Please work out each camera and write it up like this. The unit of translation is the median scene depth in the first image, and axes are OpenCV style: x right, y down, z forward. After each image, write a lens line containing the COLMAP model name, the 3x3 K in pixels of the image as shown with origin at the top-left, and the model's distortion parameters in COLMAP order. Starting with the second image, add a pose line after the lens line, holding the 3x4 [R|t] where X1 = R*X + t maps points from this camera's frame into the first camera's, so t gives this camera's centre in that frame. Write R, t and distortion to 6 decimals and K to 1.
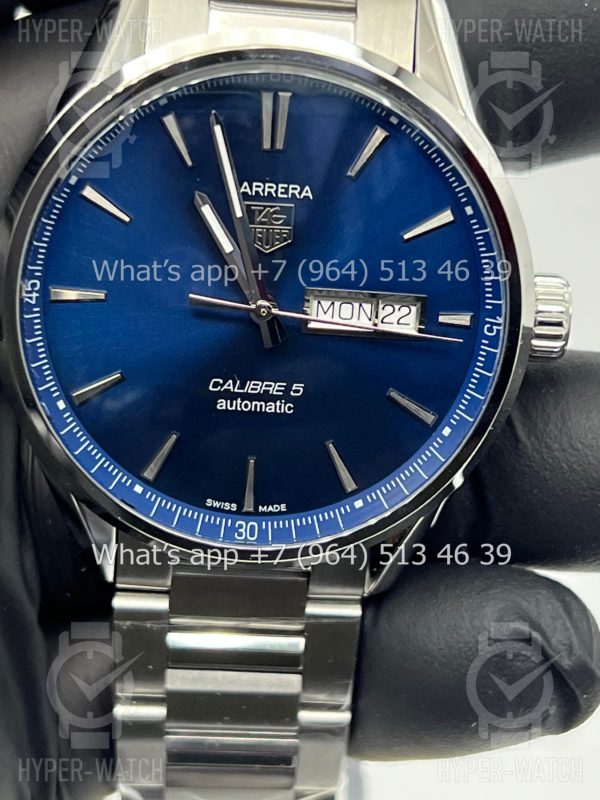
lens RADIAL K [[1884.0, 0, 291.7], [0, 1884.0, 394.7], [0, 0, 1]] dist [0.233912, 0.000000]
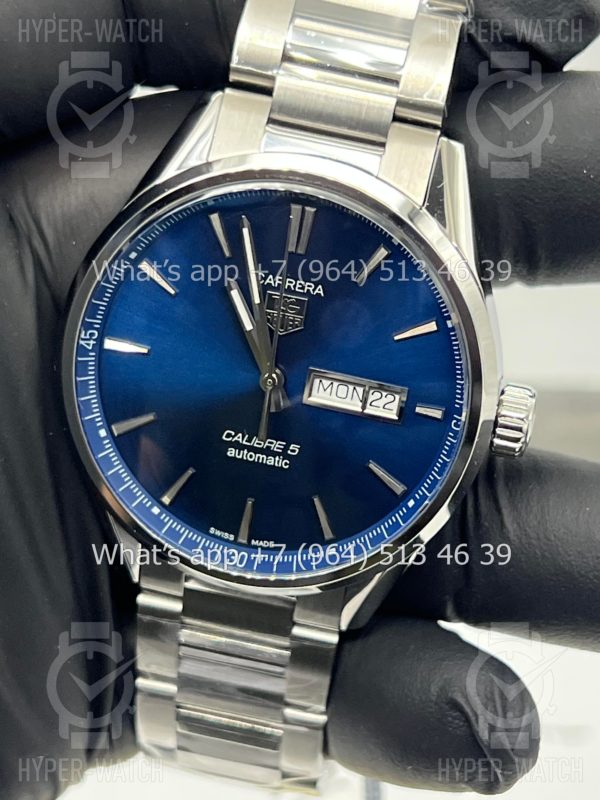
lens RADIAL K [[1884.0, 0, 308.0], [0, 1884.0, 406.8], [0, 0, 1]] dist [0.233912, 0.000000]
pose [[0.974986, 0.148144, -0.165698, 0.208472], [-0.147289, 0.988939, 0.017508, -0.052510], [0.166459, 0.007335, 0.986021, -0.188652]]
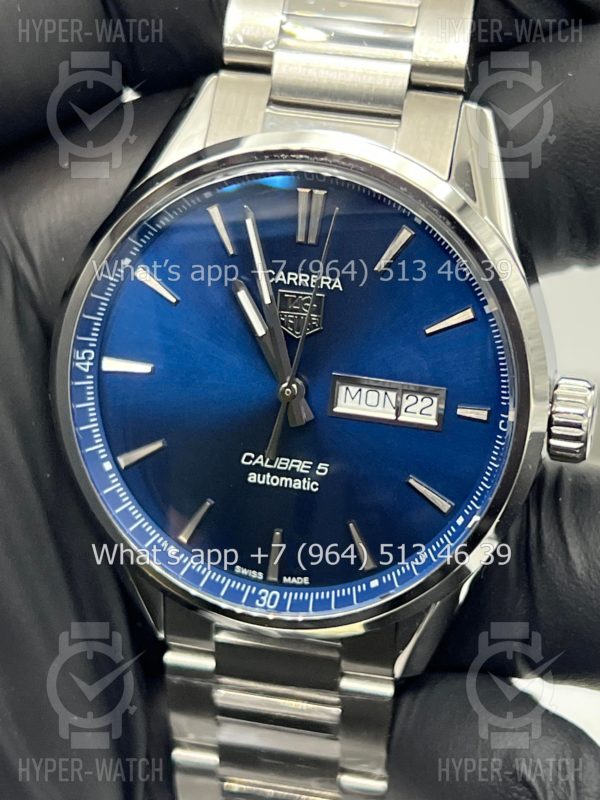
lens RADIAL K [[1884.0, 0, 302.1], [0, 1884.0, 396.9], [0, 0, 1]] dist [0.233912, 0.000000]
pose [[0.968132, 0.067466, -0.241184, 0.245199], [-0.081068, 0.995604, -0.046915, 0.007500], [0.236958, 0.064972, 0.969345, -0.030396]]
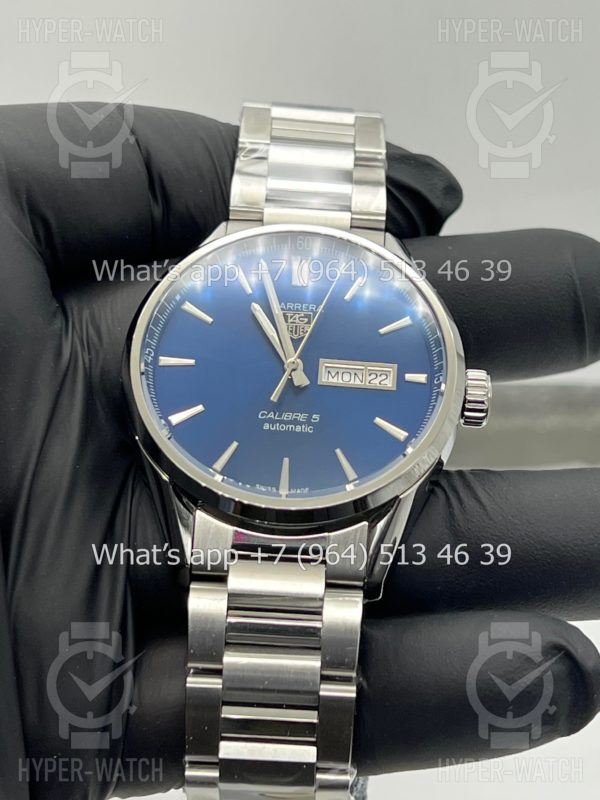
lens RADIAL K [[1884.0, 0, 300.6], [0, 1884.0, 398.2], [0, 0, 1]] dist [0.233912, 0.000000]
pose [[0.999823, -0.013148, -0.013429, 0.011657], [0.001401, 0.764696, -0.644390, 0.979890], [0.018741, 0.644257, 0.764579, -0.187435]]
